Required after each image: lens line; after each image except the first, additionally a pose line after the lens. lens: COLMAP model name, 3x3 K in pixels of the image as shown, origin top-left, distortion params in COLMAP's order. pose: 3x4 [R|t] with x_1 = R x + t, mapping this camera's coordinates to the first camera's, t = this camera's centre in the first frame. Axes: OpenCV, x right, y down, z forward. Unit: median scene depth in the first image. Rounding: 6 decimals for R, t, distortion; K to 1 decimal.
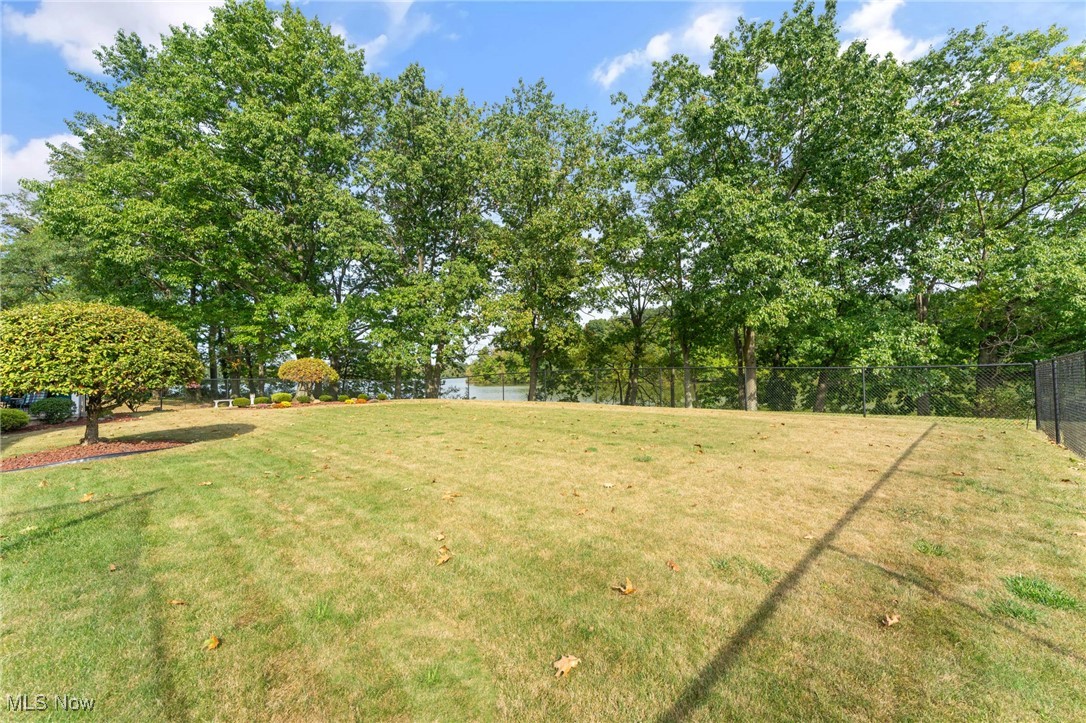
lens RADIAL K [[431.3, 0, 544.8], [0, 431.3, 365.9], [0, 0, 1]] dist [-0.001756, -0.000150]
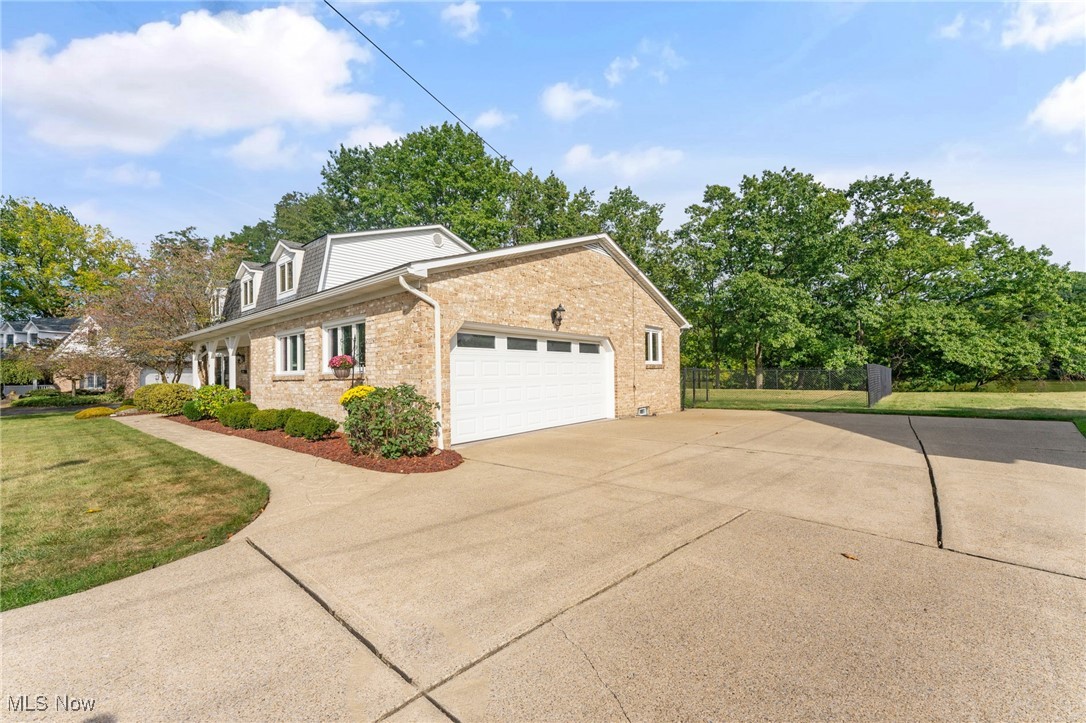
lens RADIAL K [[431.3, 0, 541.4], [0, 431.3, 363.3], [0, 0, 1]] dist [-0.001756, -0.000150]
pose [[0.998071, 0.001837, 0.062054, -0.617222], [-0.001091, 0.999927, -0.012042, 0.002611], [-0.062072, 0.011951, 0.998000, -0.781378]]
